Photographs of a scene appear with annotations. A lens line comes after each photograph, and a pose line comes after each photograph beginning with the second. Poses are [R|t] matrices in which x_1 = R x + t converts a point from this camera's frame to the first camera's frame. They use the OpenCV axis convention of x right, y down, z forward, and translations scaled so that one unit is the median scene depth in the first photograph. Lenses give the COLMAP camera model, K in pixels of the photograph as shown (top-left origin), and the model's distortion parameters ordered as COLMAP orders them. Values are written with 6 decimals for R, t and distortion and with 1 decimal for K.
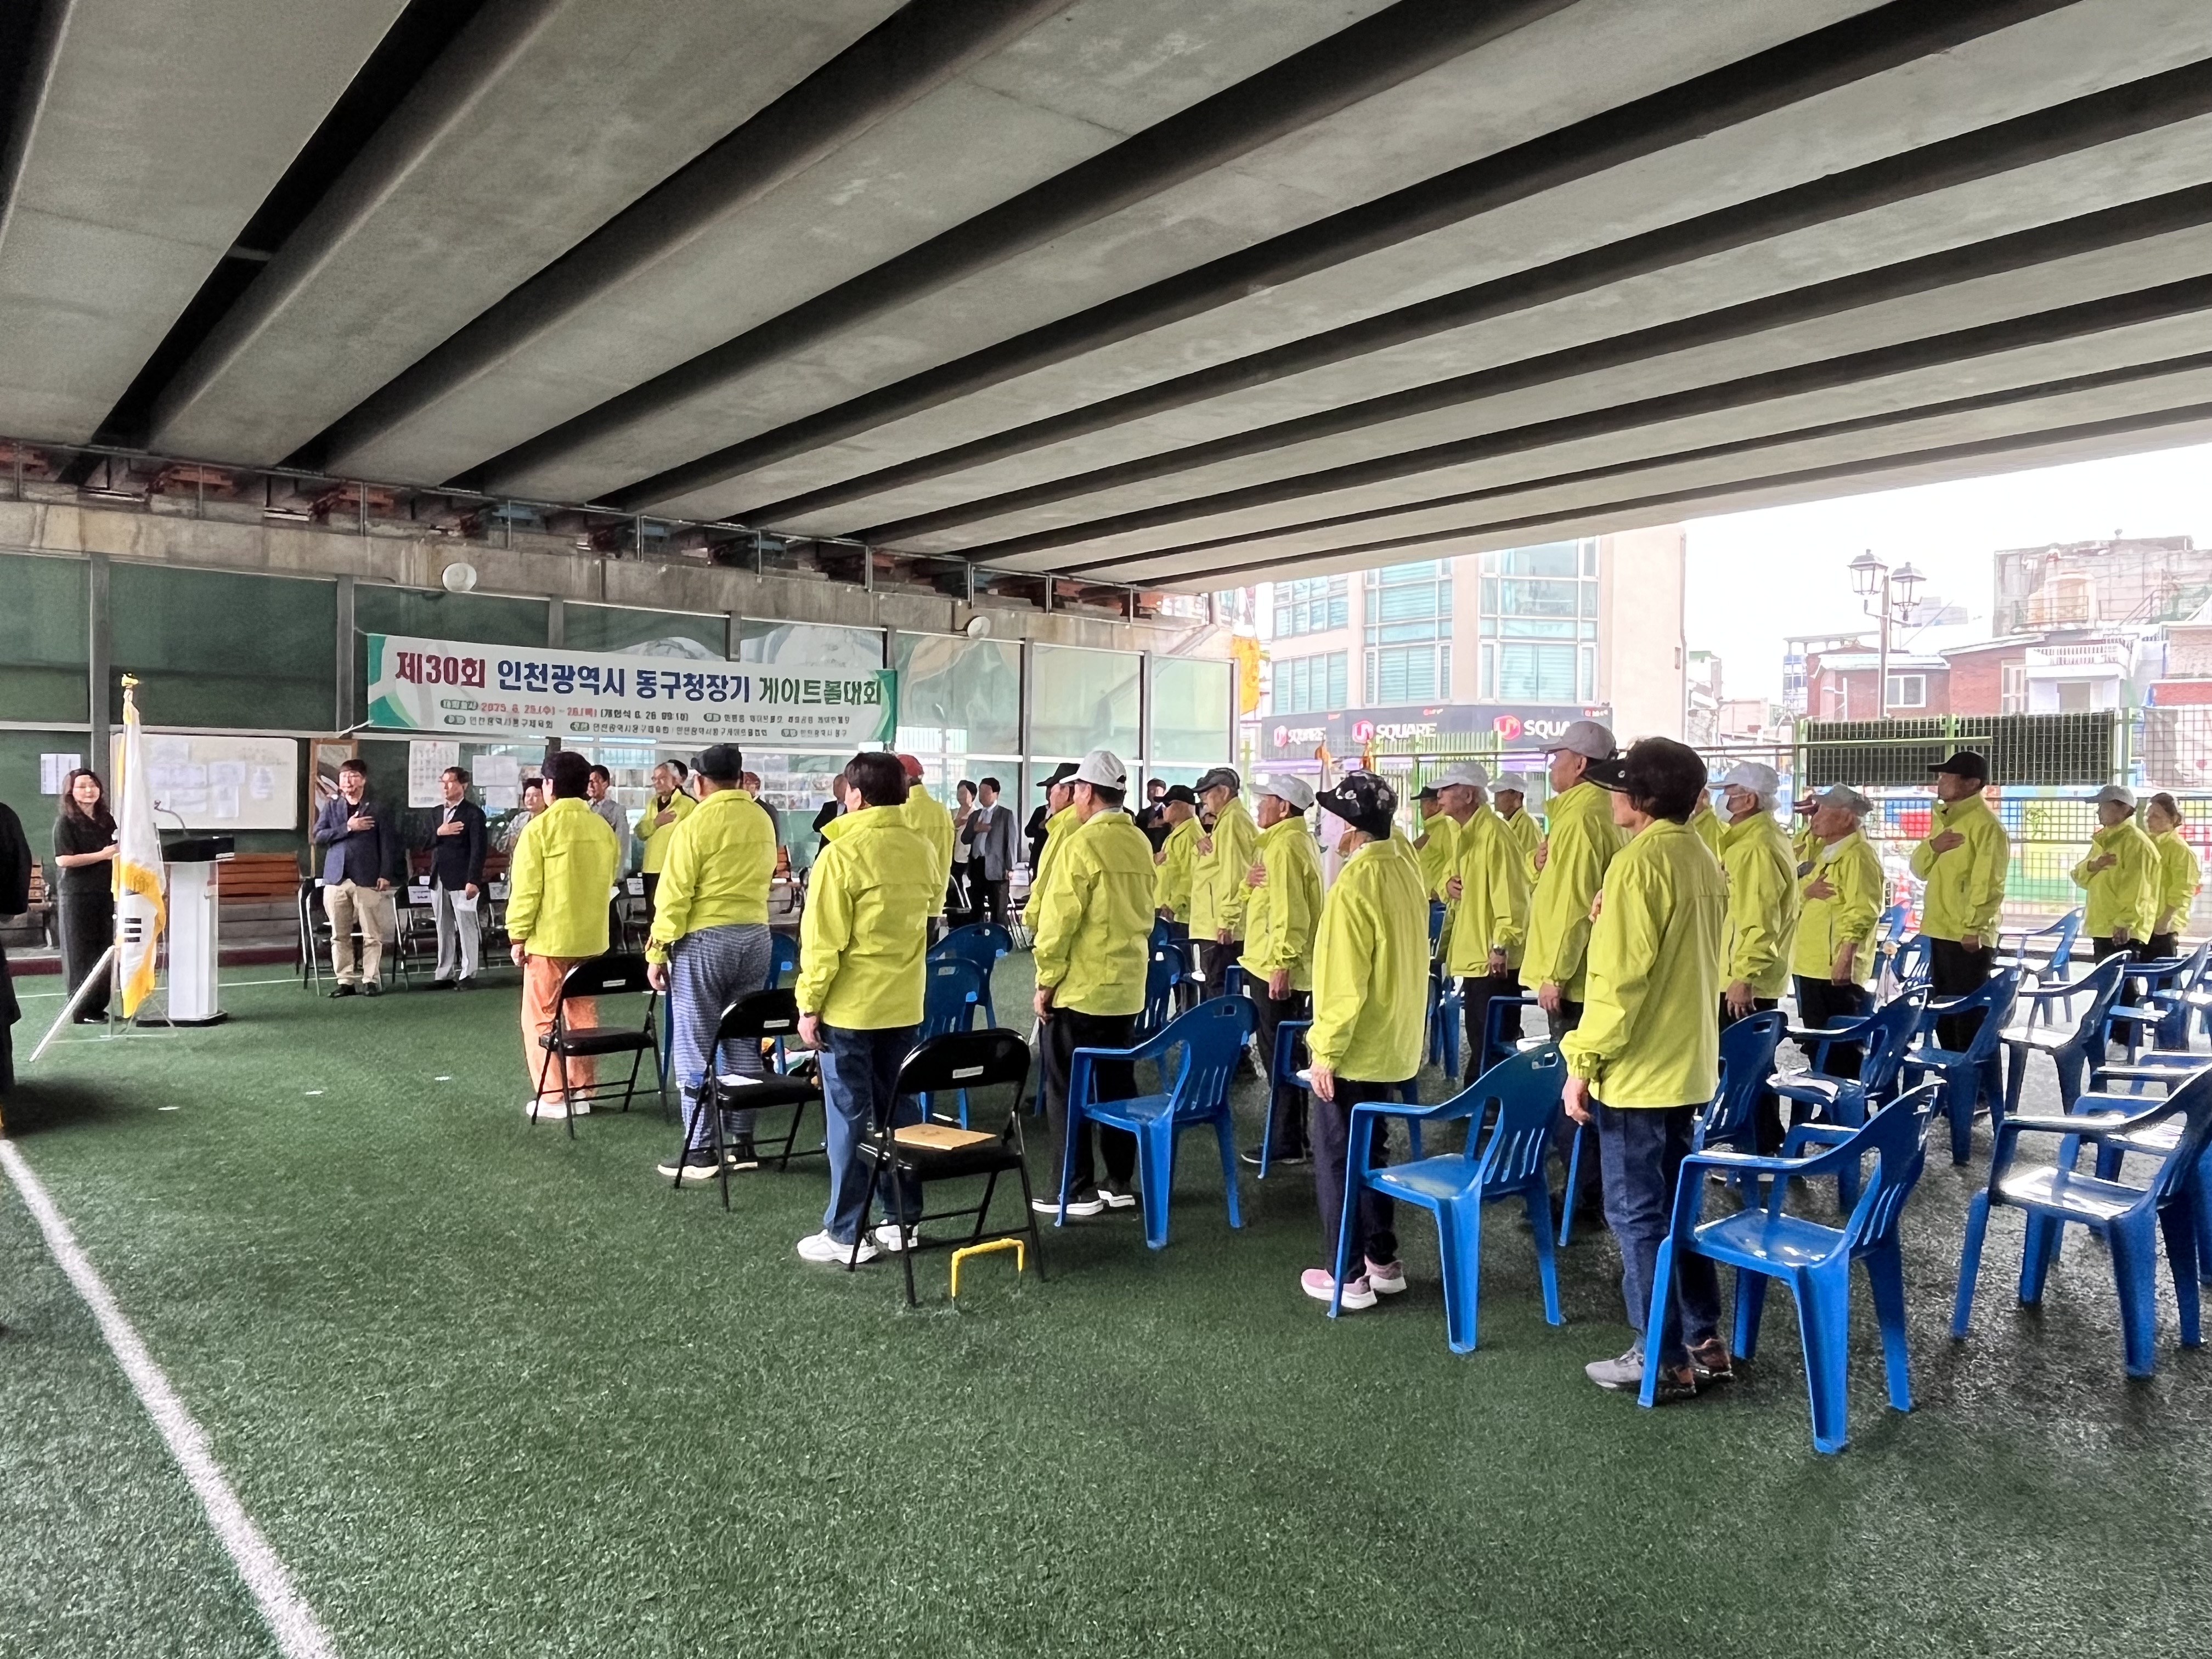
lens RADIAL K [[1558.0, 0, 1108.8], [0, 1558.0, 836.3], [0, 0, 1]] dist [0.007292, -0.004774]
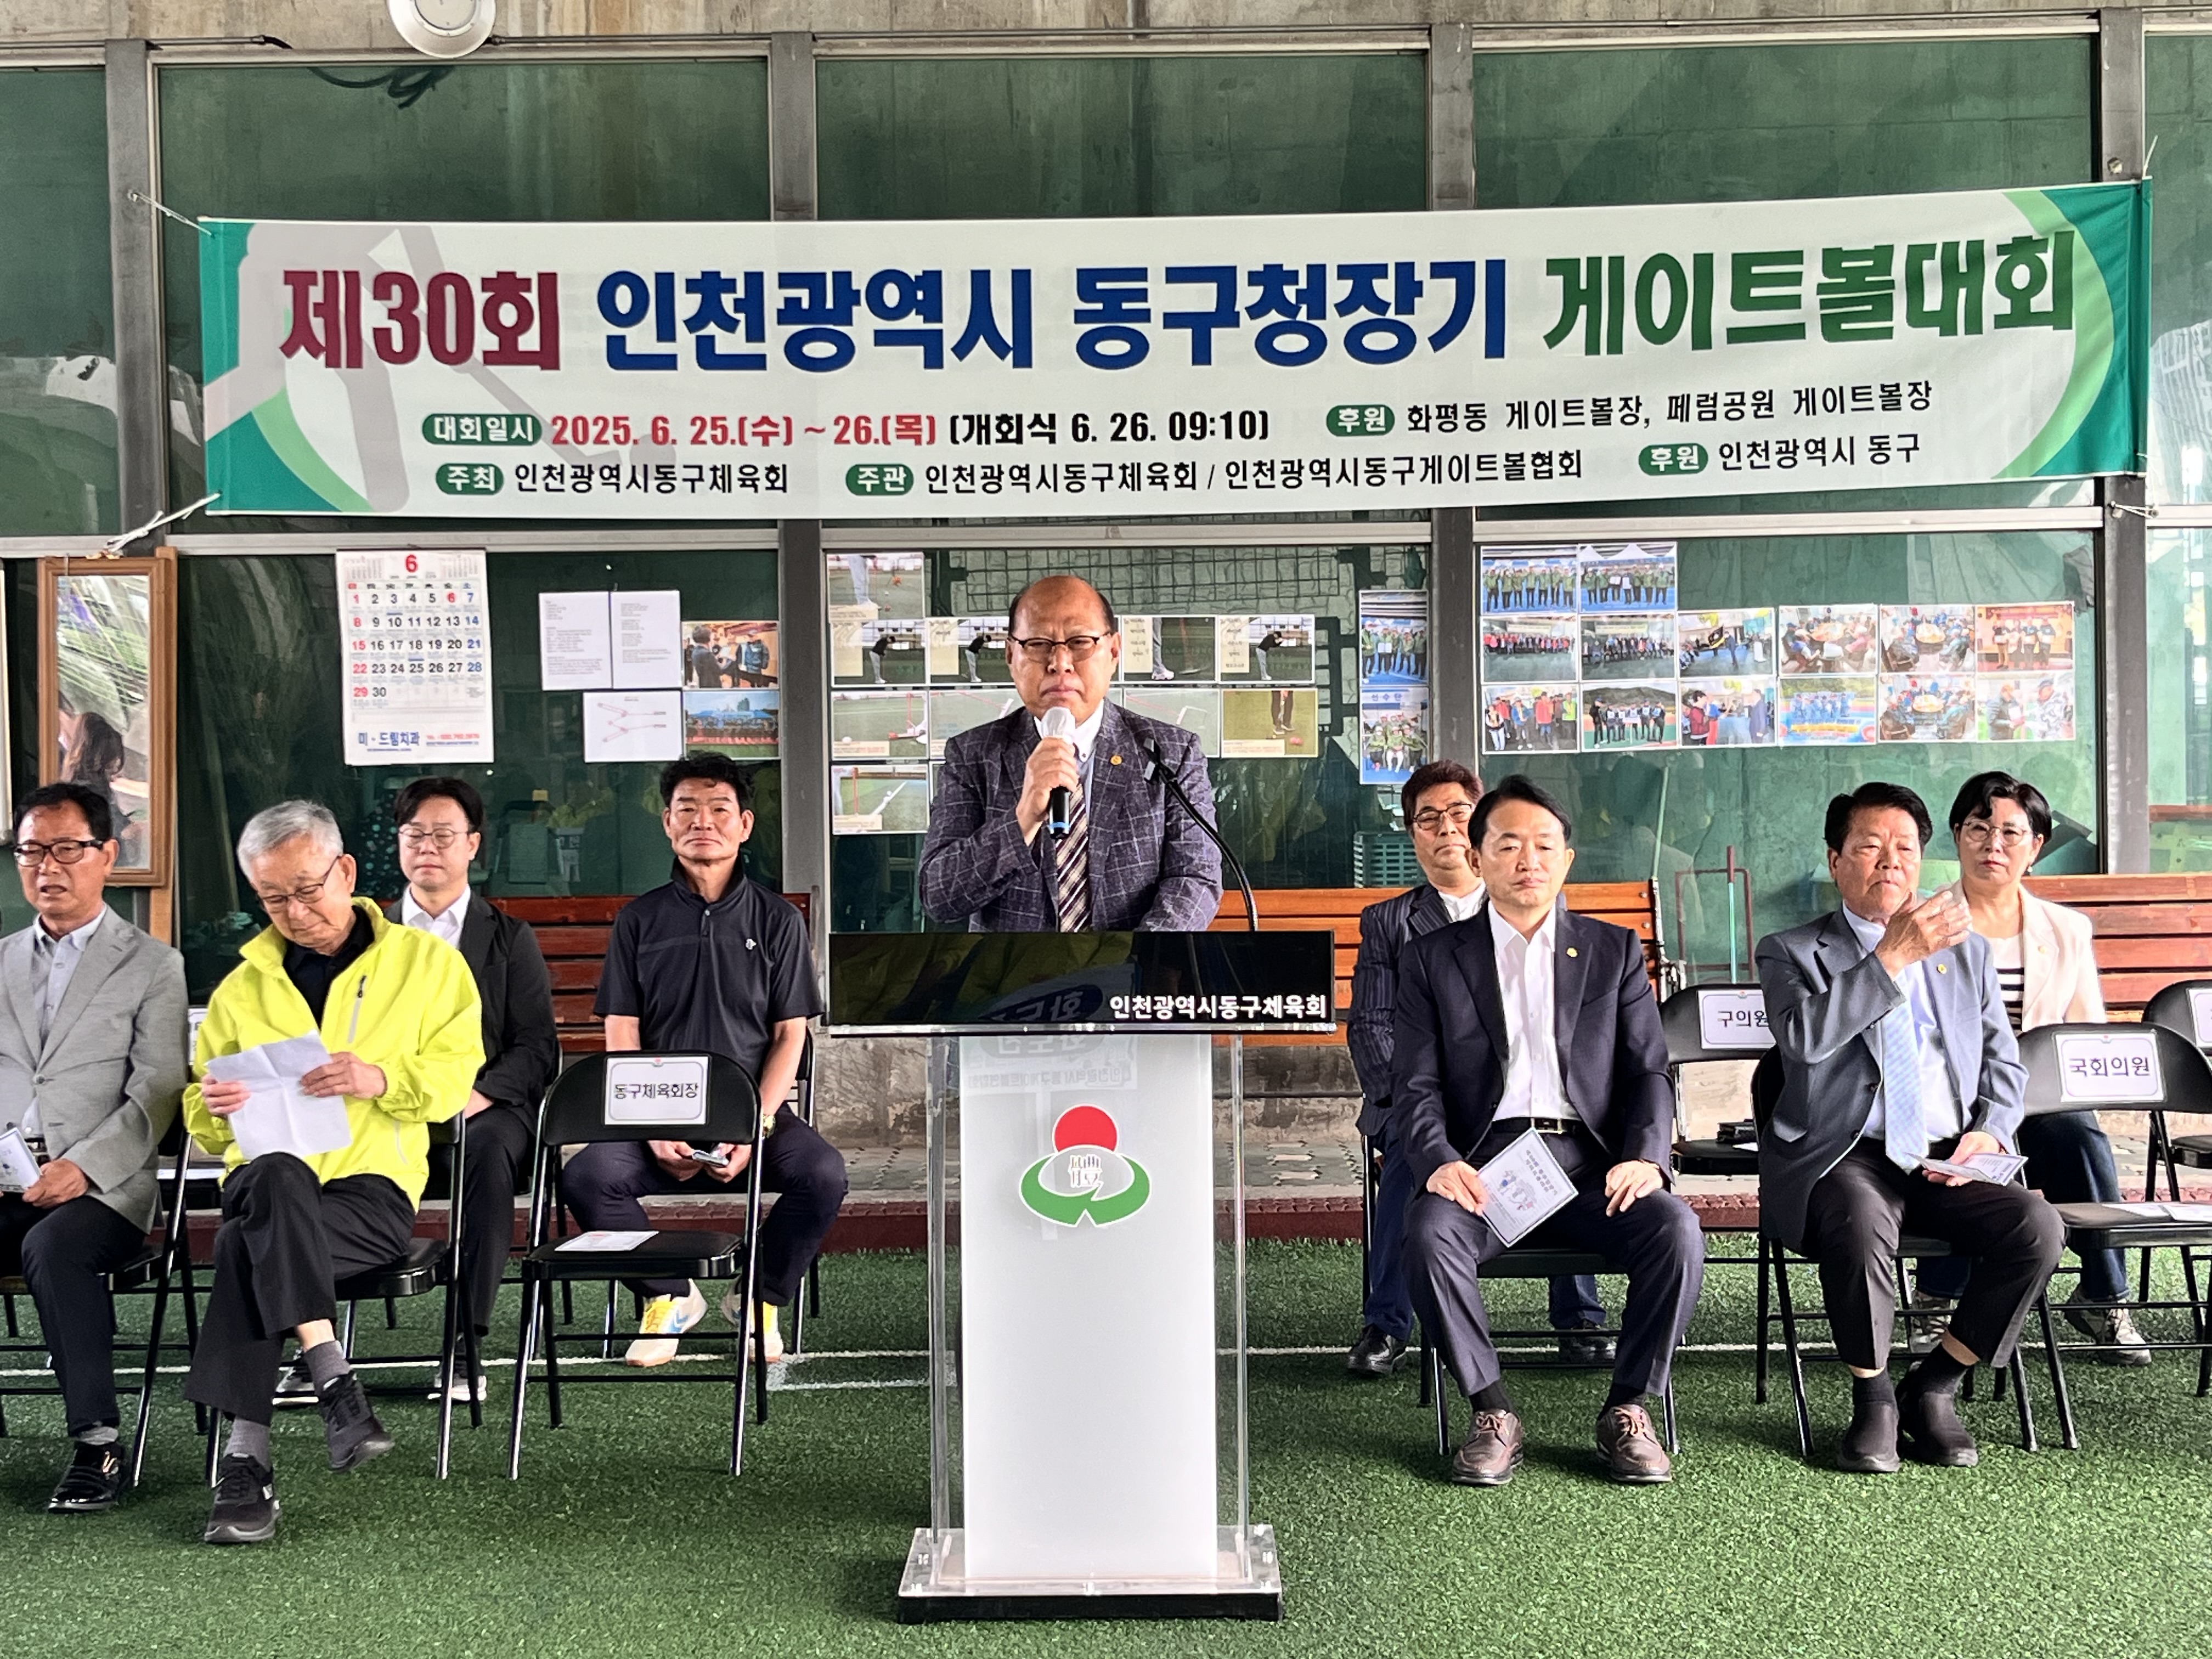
lens RADIAL K [[3249.6, 0, 1134.8], [0, 3249.6, 859.2], [0, 0, 1]] dist [0.055443, 0.000000]
pose [[0.767743, 0.003135, -0.640750, 0.088084], [0.008390, 0.999853, 0.014945, -0.007759], [0.640703, -0.016849, 0.767604, 0.555648]]
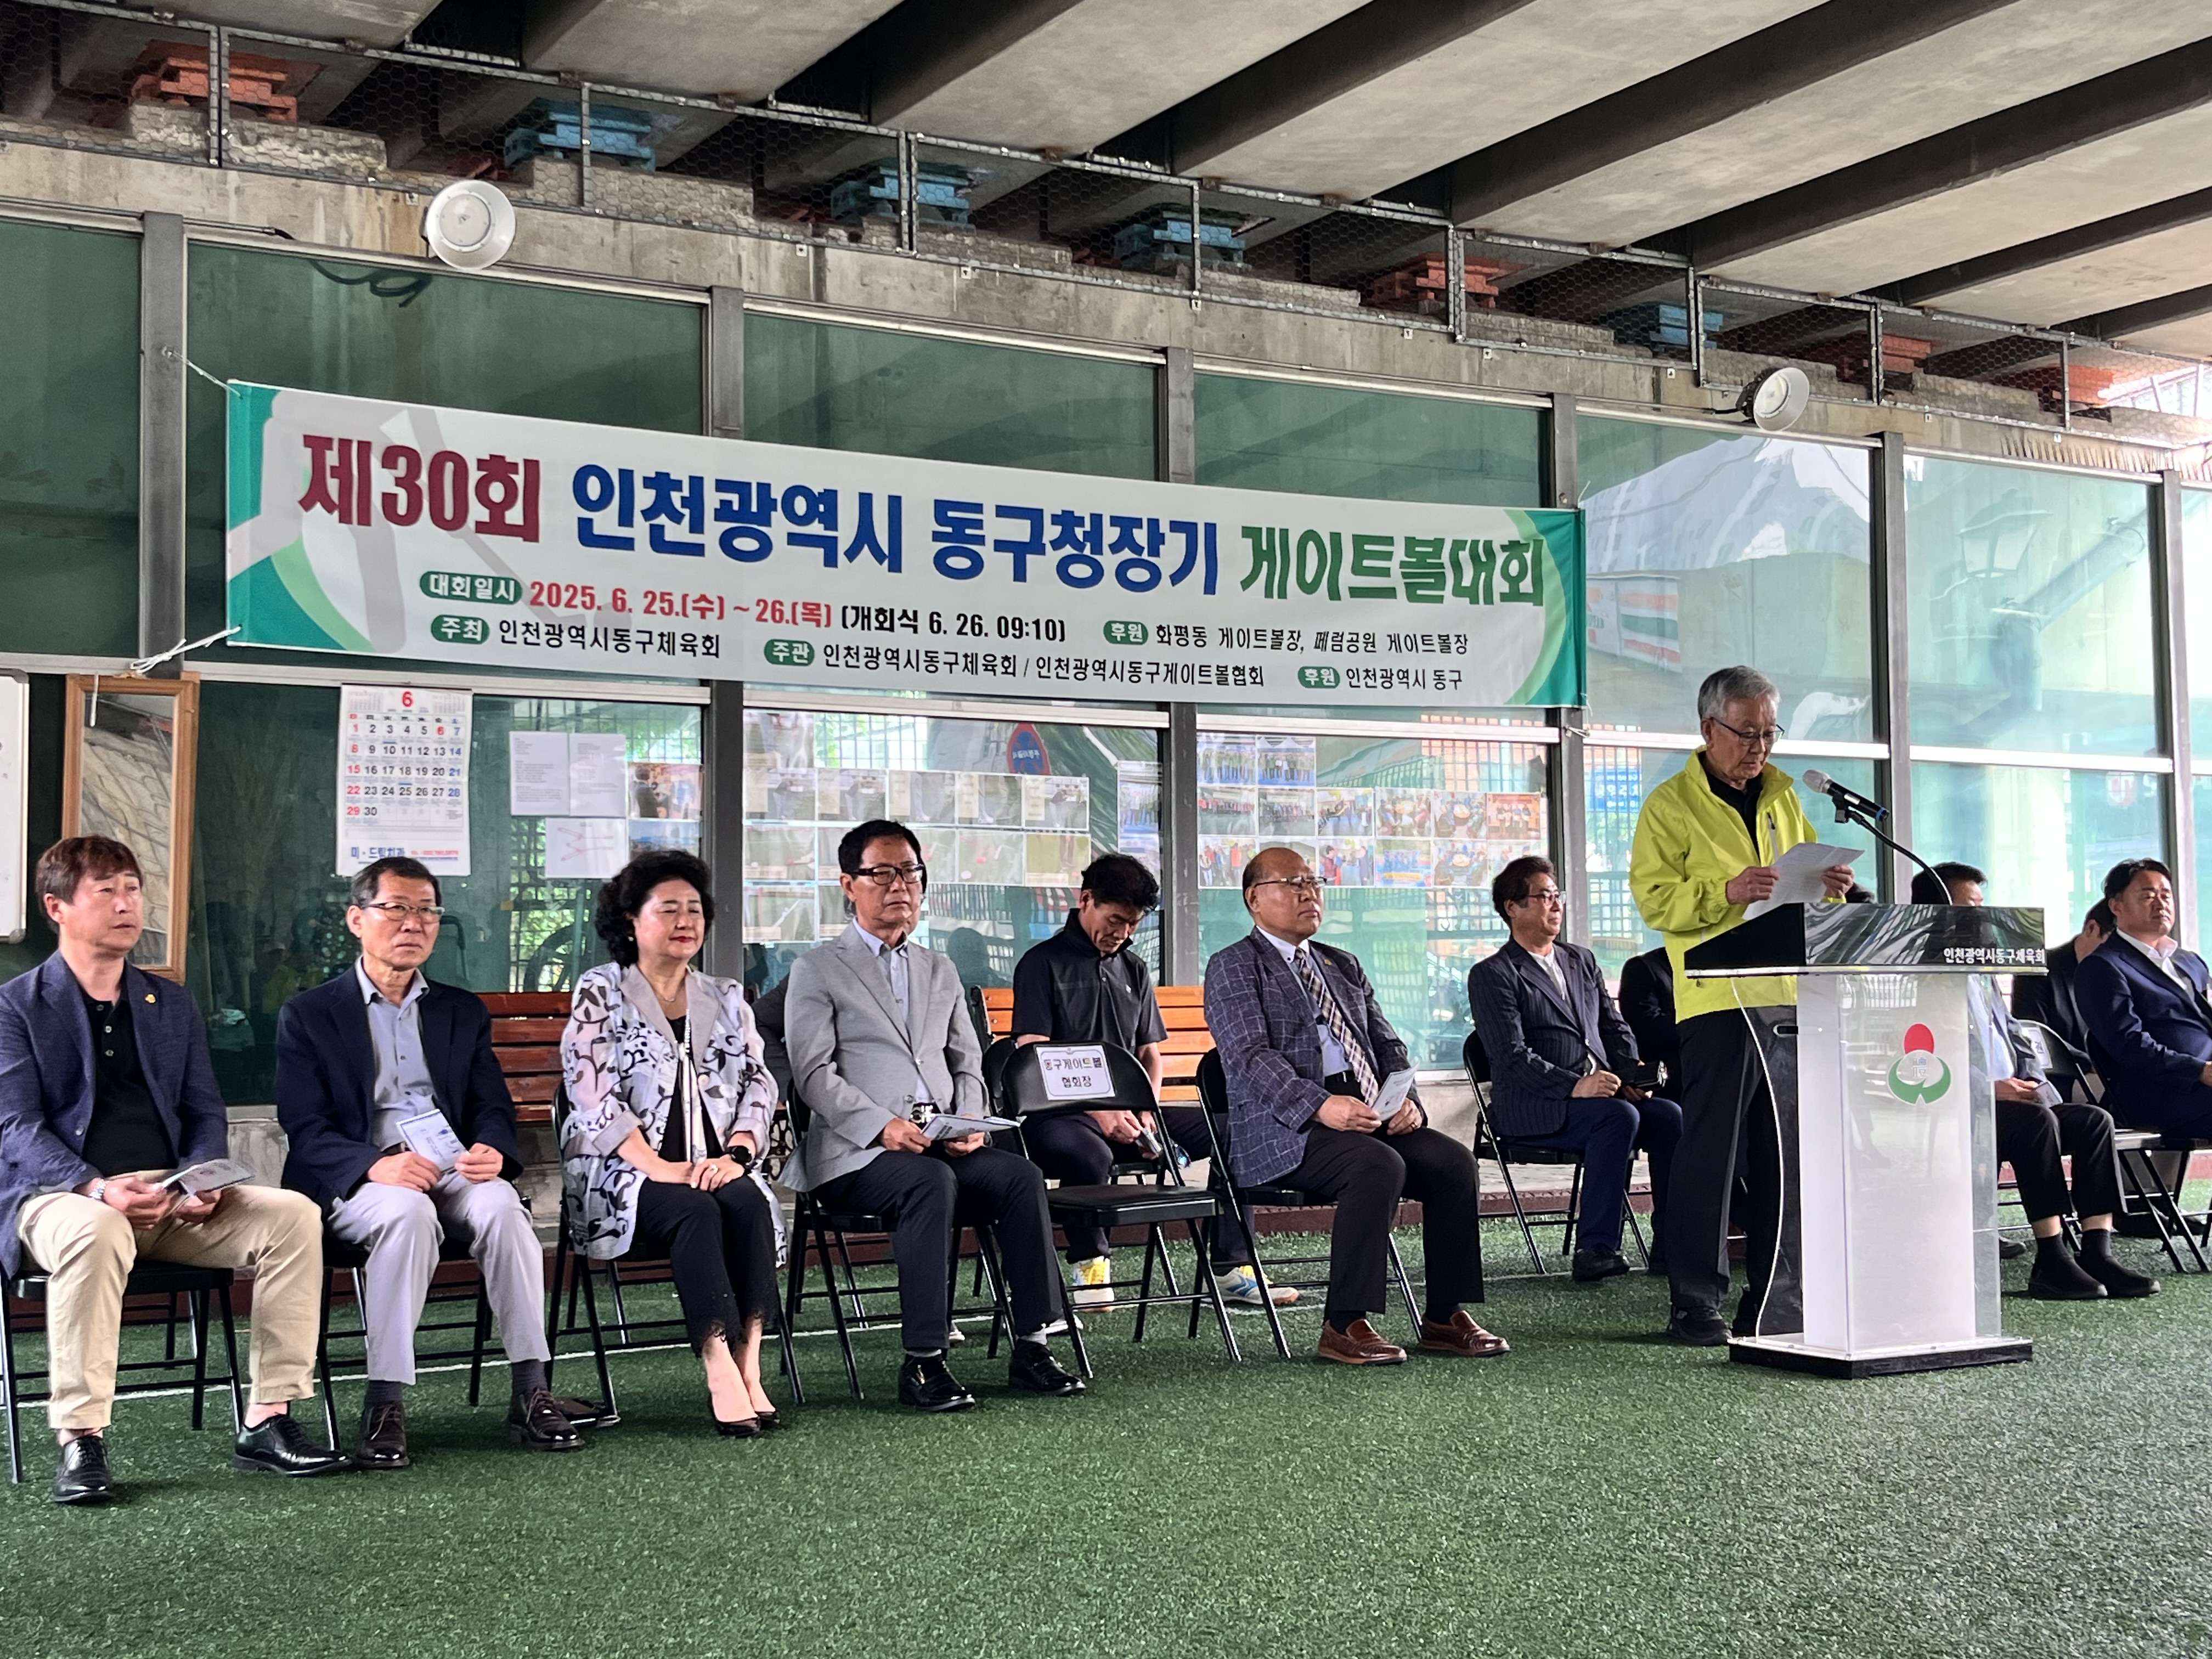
lens RADIAL K [[2804.9, 0, 1112.5], [0, 2804.9, 845.9], [0, 0, 1]] dist [0.046649, 0.000000]
pose [[0.988659, -0.029771, -0.147198, -0.170158], [0.018930, 0.997041, -0.074505, 0.023178], [0.148981, 0.070874, 0.986297, 0.373892]]
